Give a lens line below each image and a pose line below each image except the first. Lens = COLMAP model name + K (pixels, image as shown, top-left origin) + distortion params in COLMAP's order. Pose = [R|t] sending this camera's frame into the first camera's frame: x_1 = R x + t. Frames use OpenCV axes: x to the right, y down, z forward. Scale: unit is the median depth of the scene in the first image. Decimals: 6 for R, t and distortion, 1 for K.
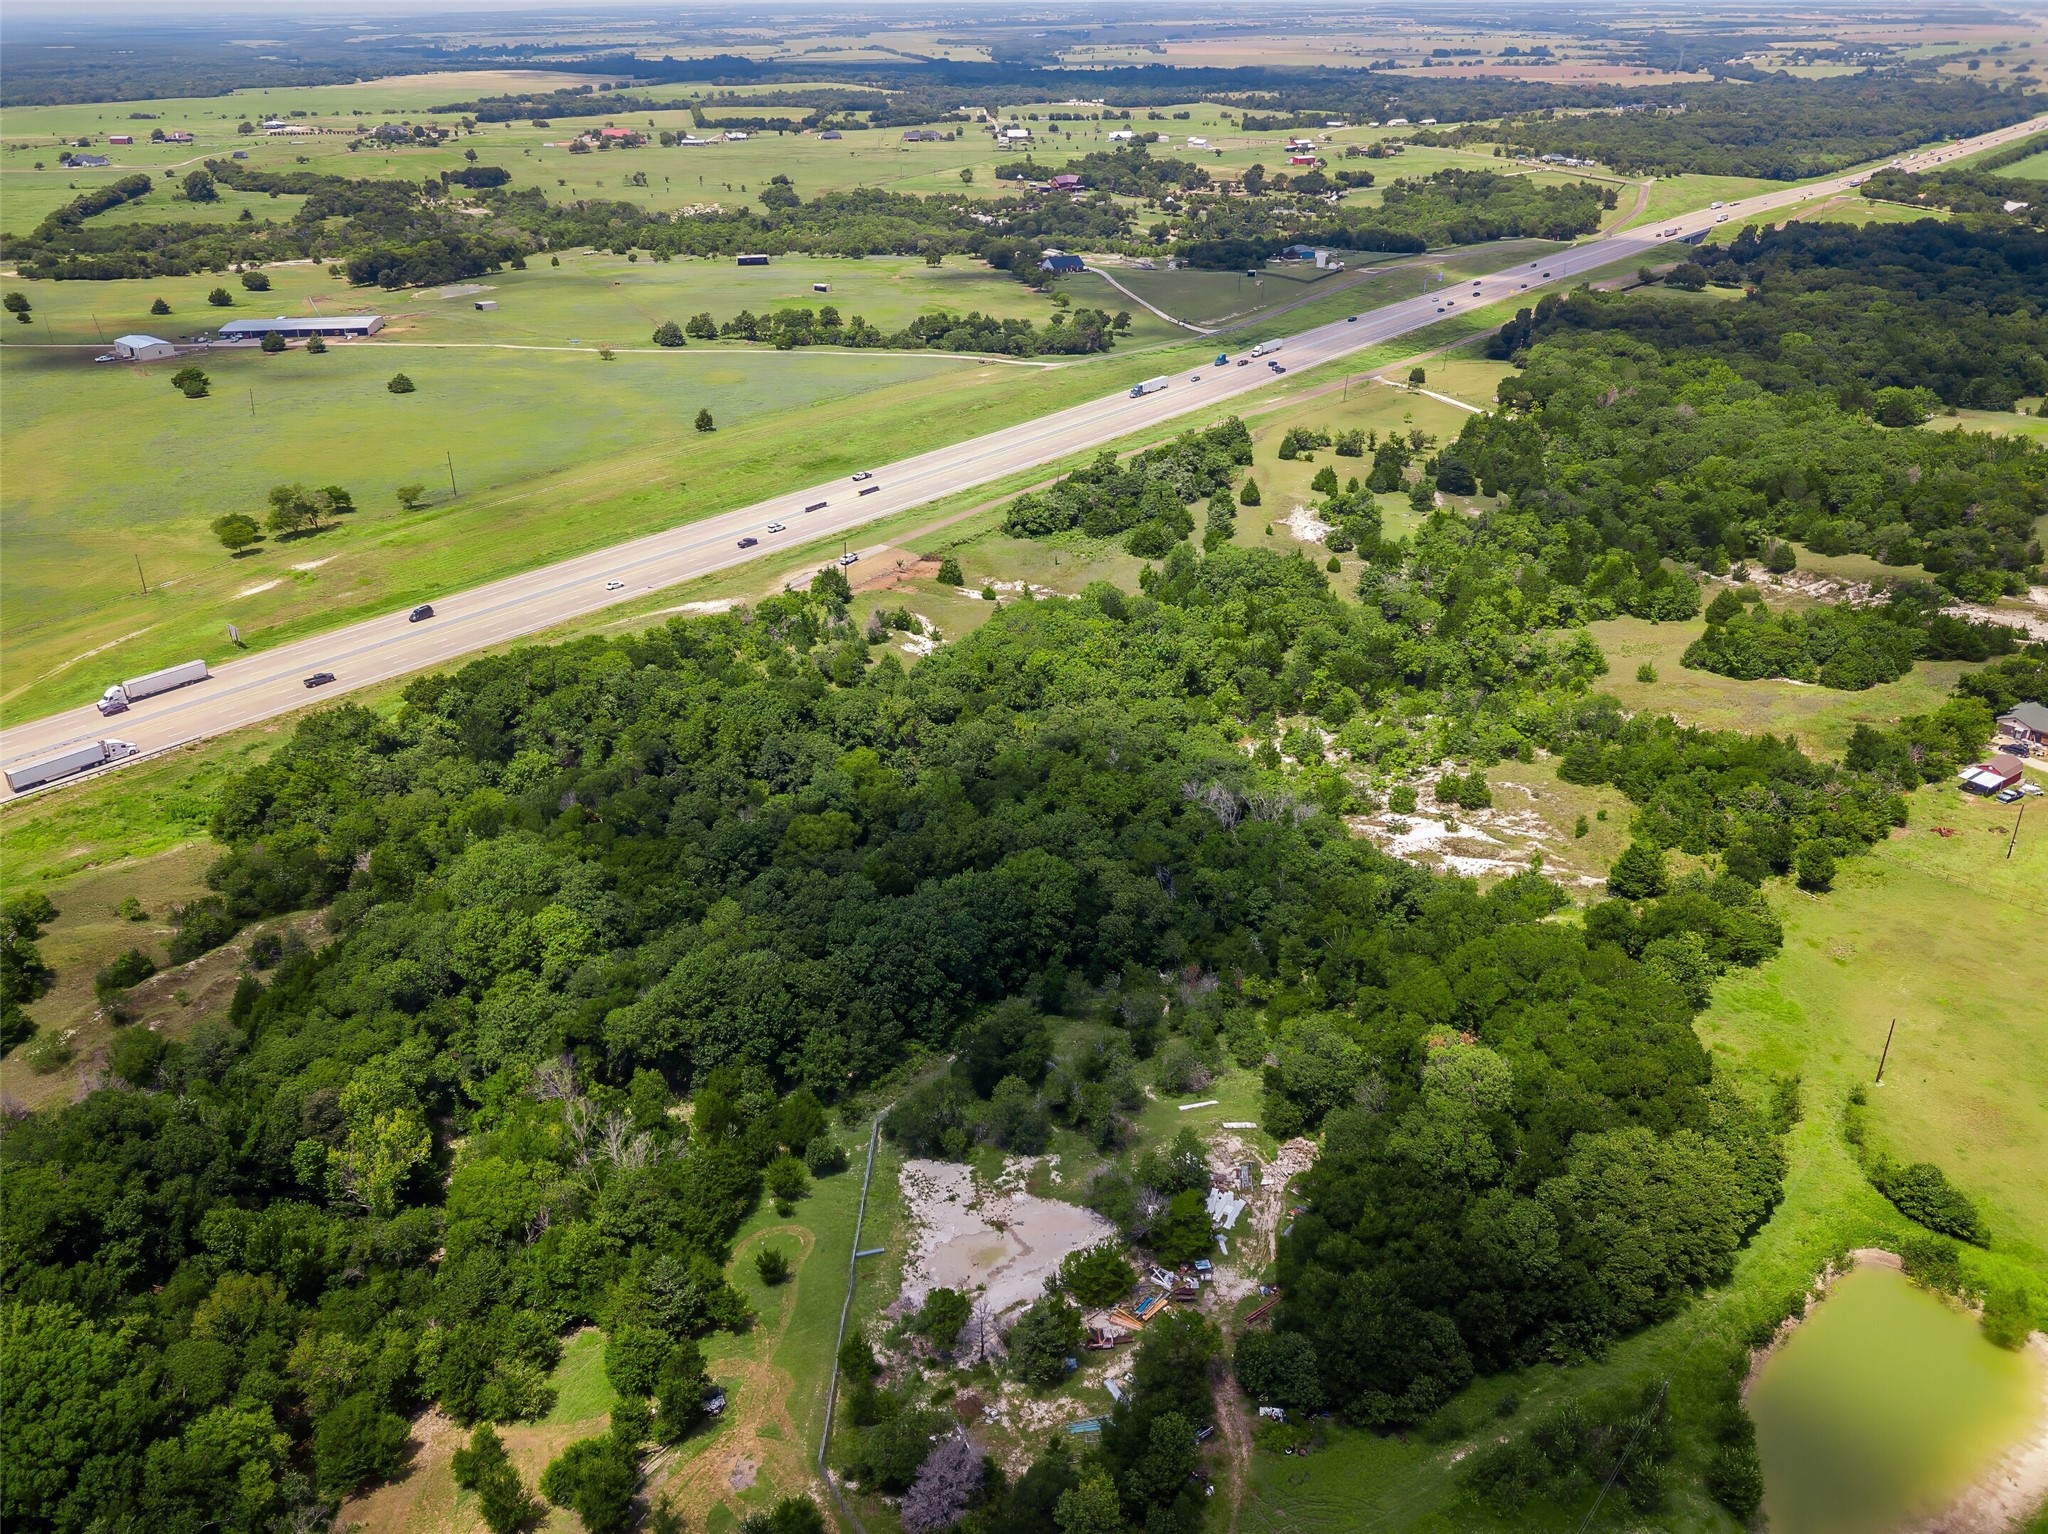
lens RADIAL K [[1552.4, 0, 1024.0], [0, 1552.4, 767.0], [0, 0, 1]] dist [0.005031, 0.001092]
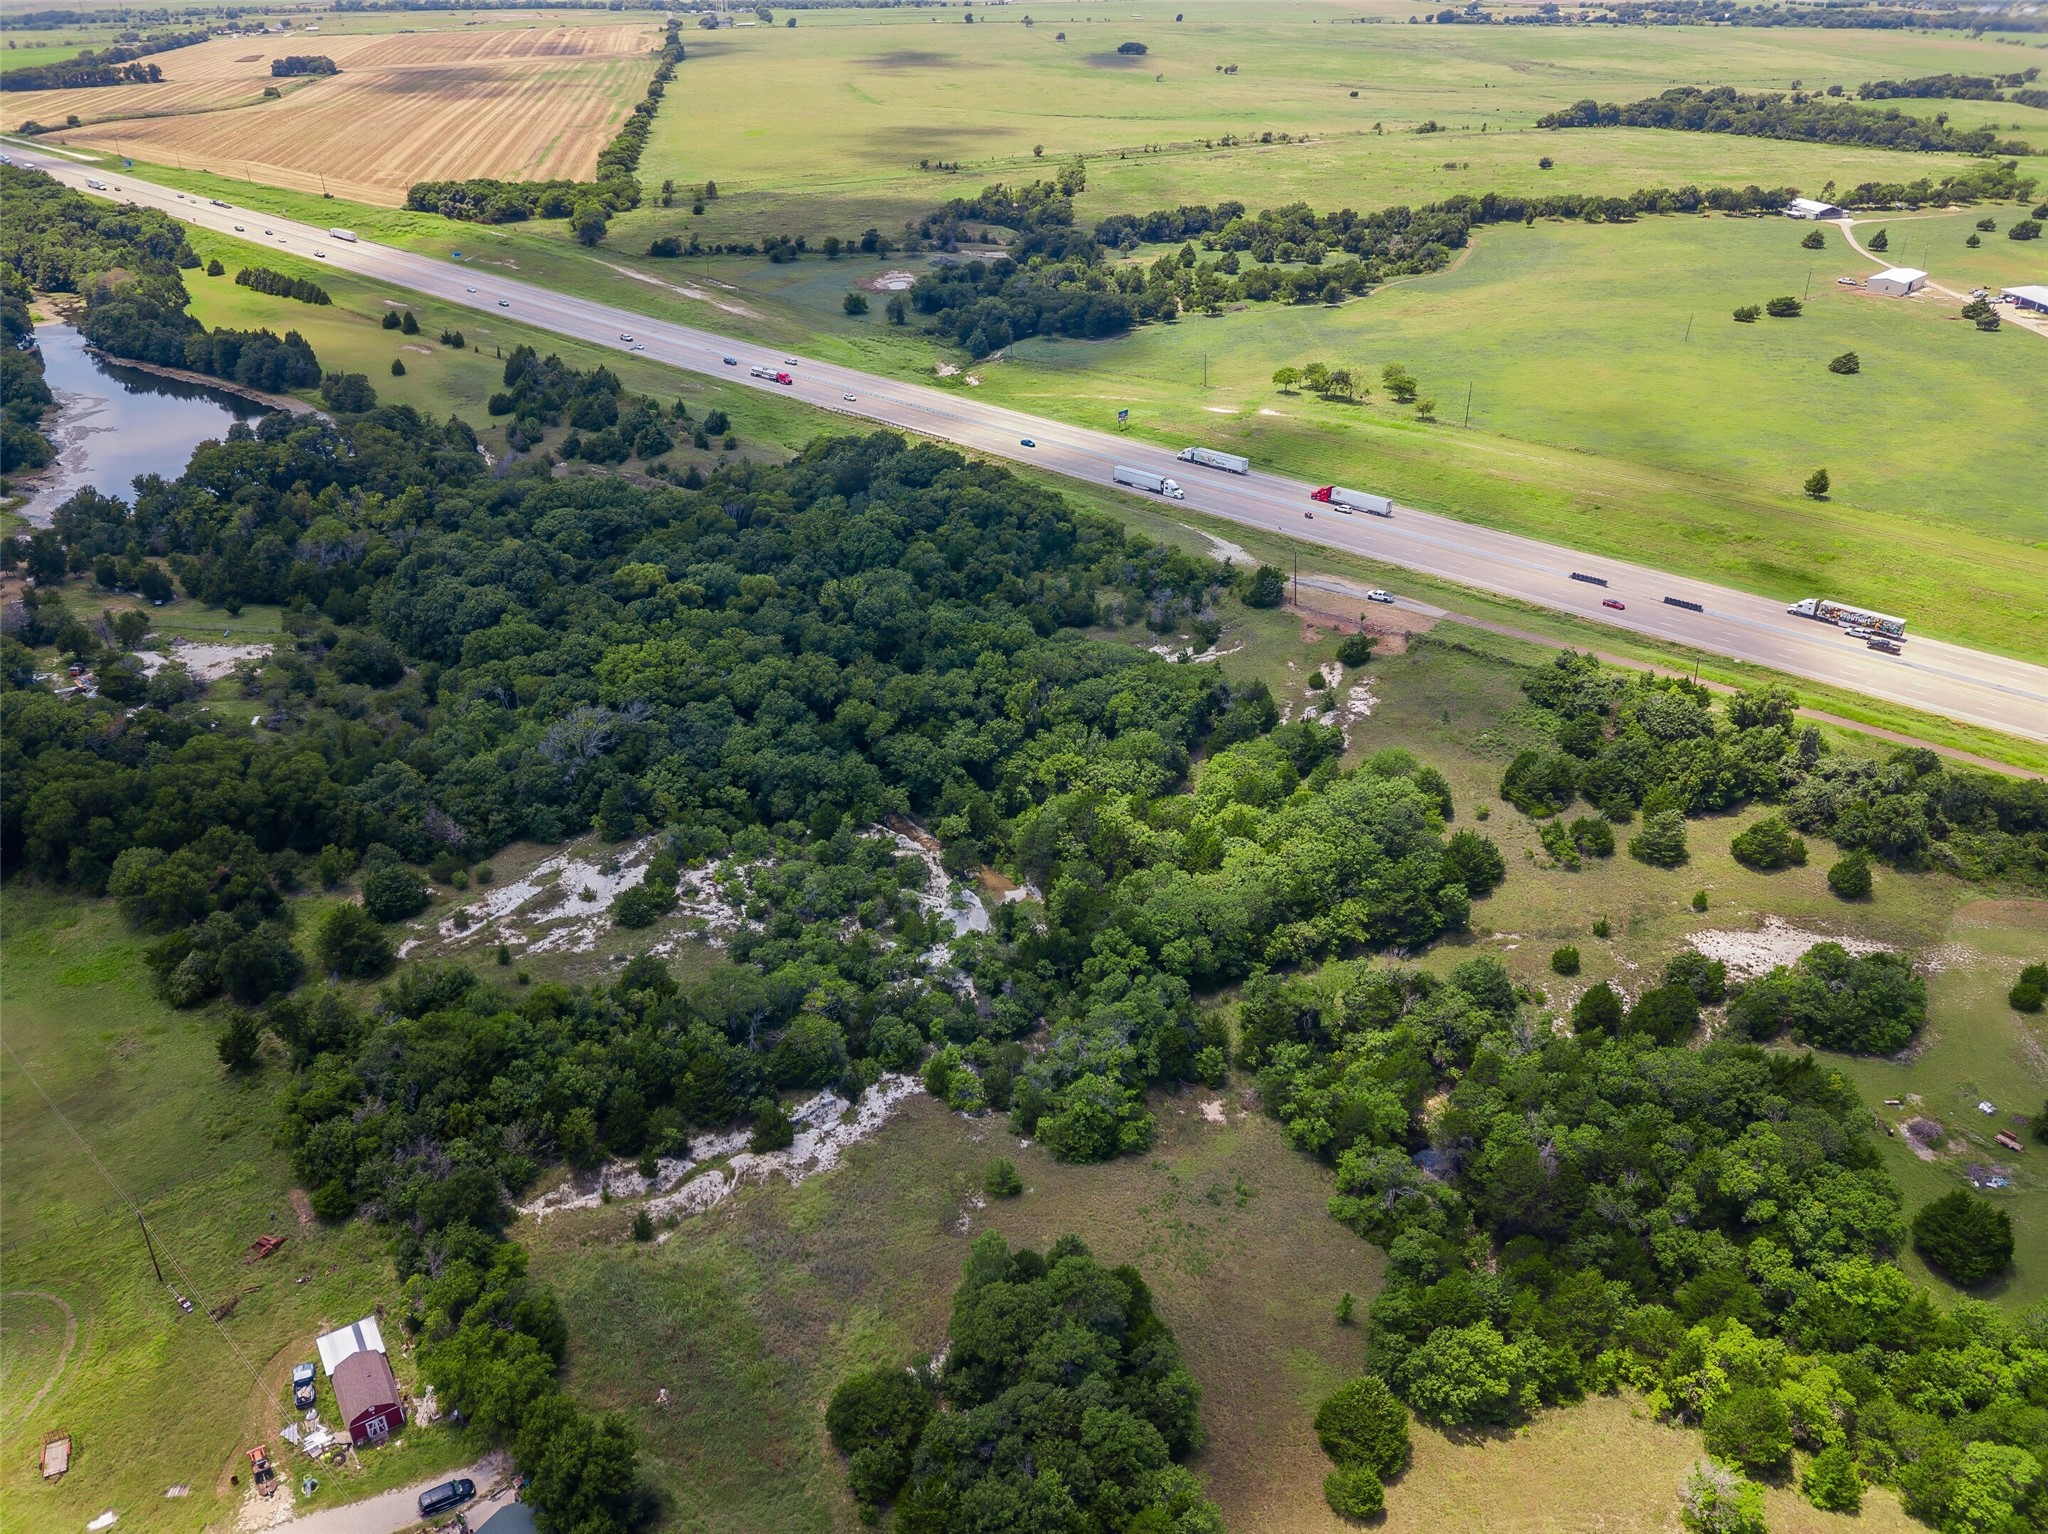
lens RADIAL K [[1573.5, 0, 1024.0], [0, 1573.5, 767.0], [0, 0, 1]] dist [0.000984, -0.002081]
pose [[-0.052291, 0.480524, -0.875421, 0.422302], [-0.435336, 0.777972, 0.453037, -0.222078], [0.898748, 0.404792, 0.168508, 0.432888]]
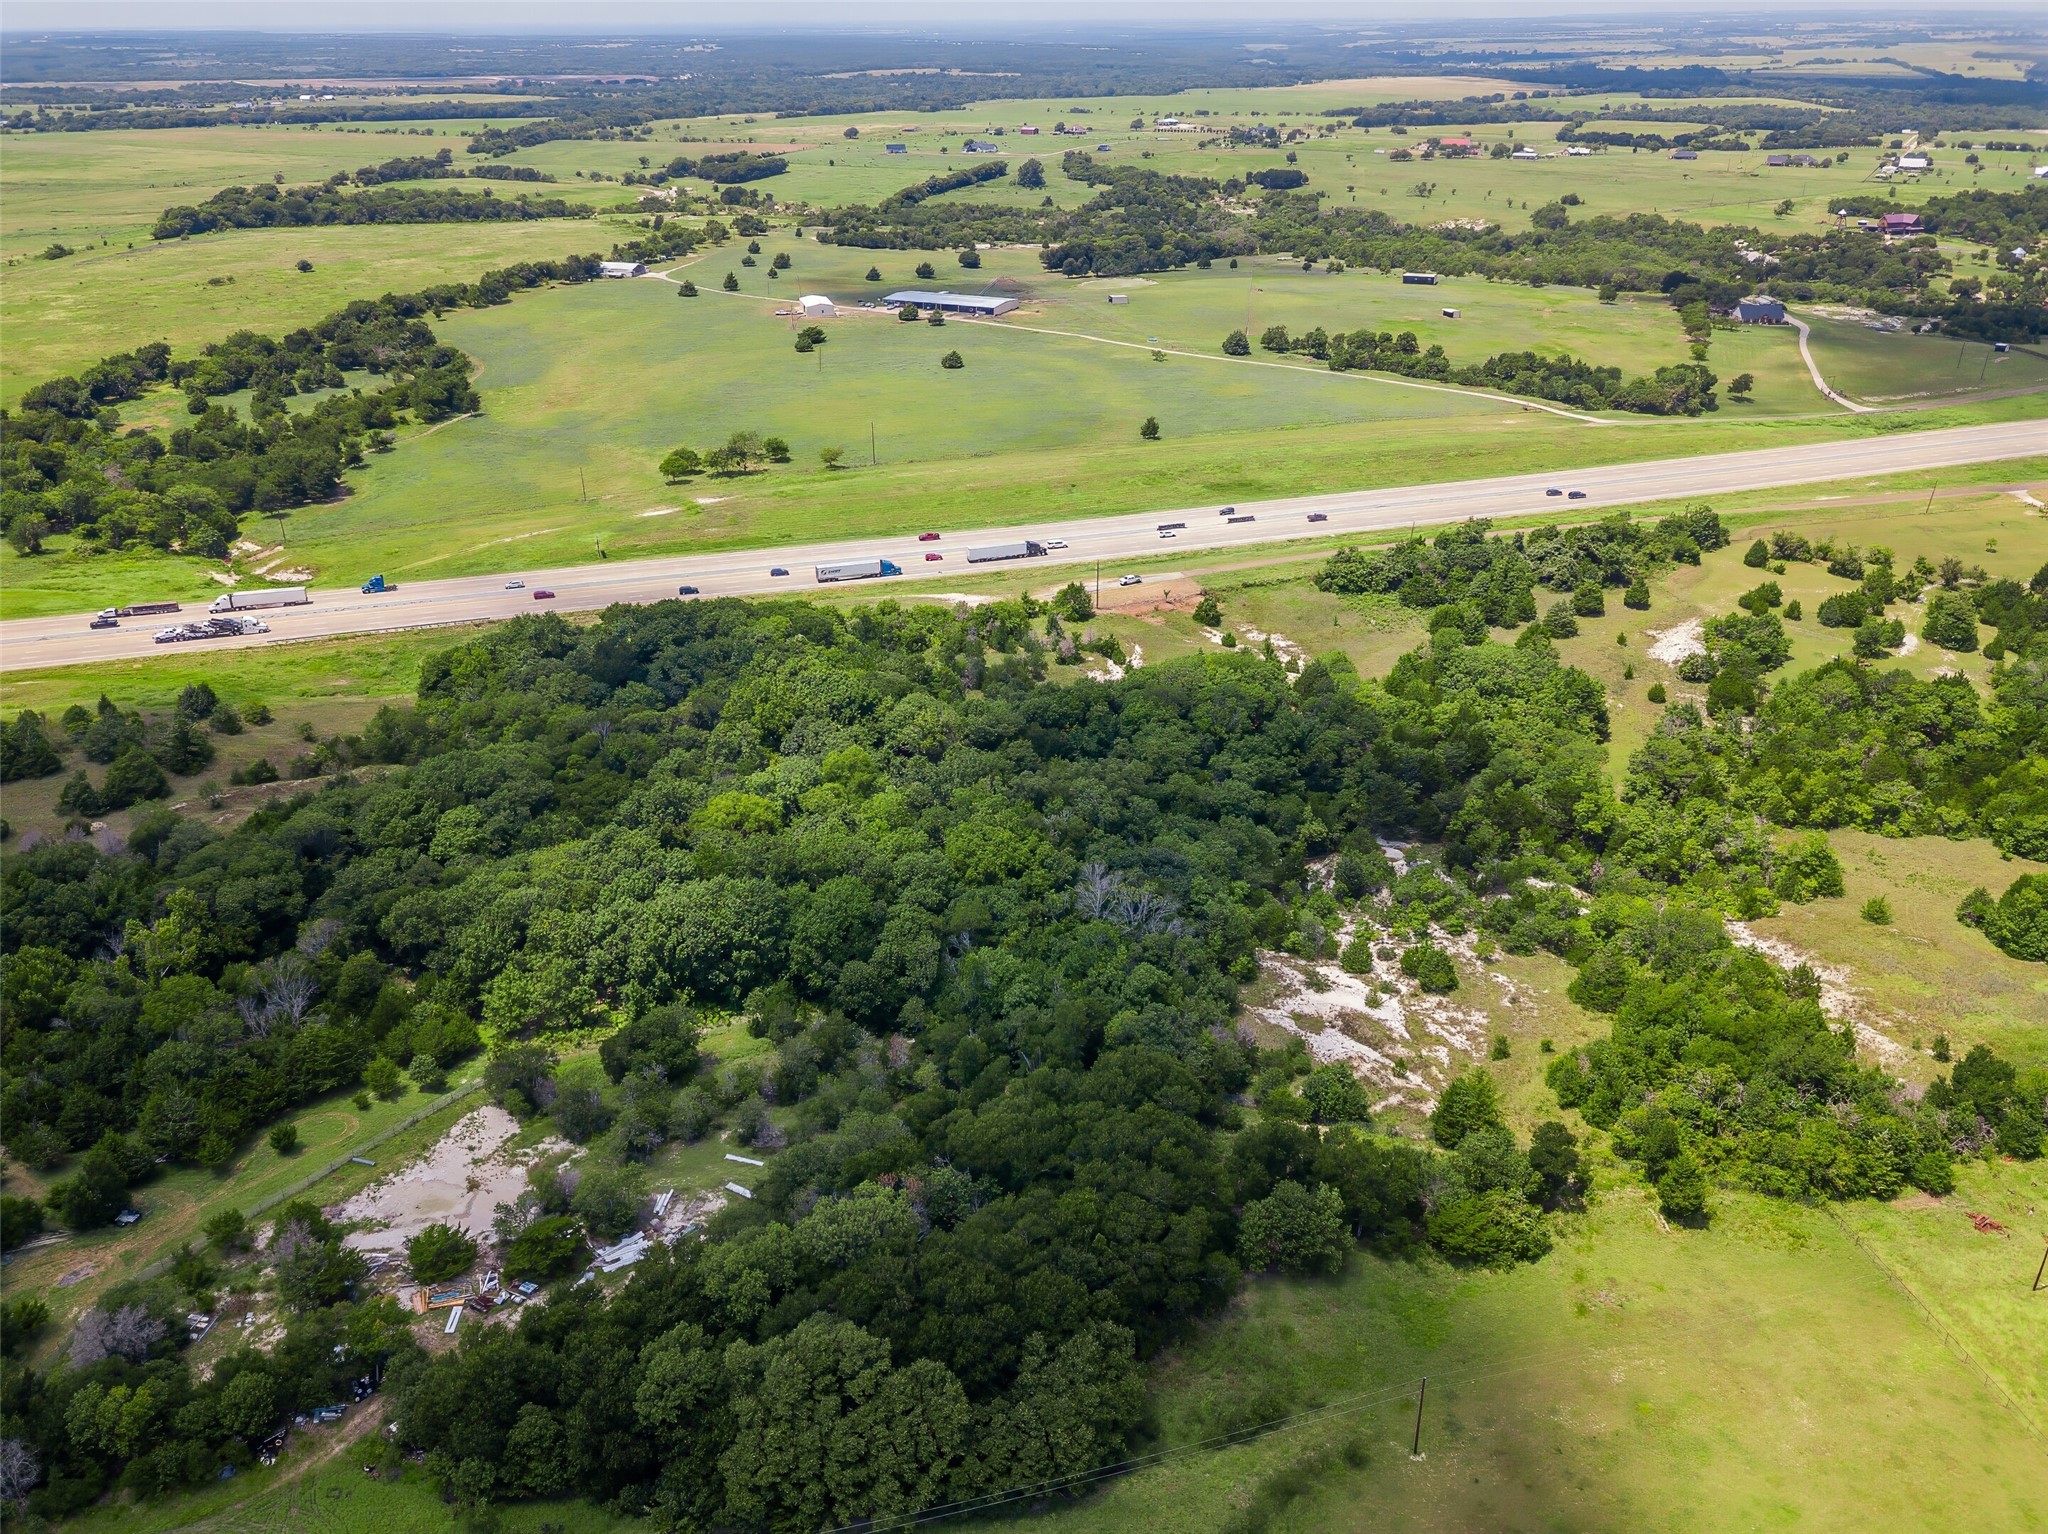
lens RADIAL K [[1558.4, 0, 1024.0], [0, 1558.4, 767.0], [0, 0, 1]] dist [0.003767, -0.003690]
pose [[0.838989, 0.239564, -0.488576, 0.208521], [-0.241635, 0.968513, 0.059953, -0.037487], [0.487555, 0.067757, 0.870459, 0.066857]]
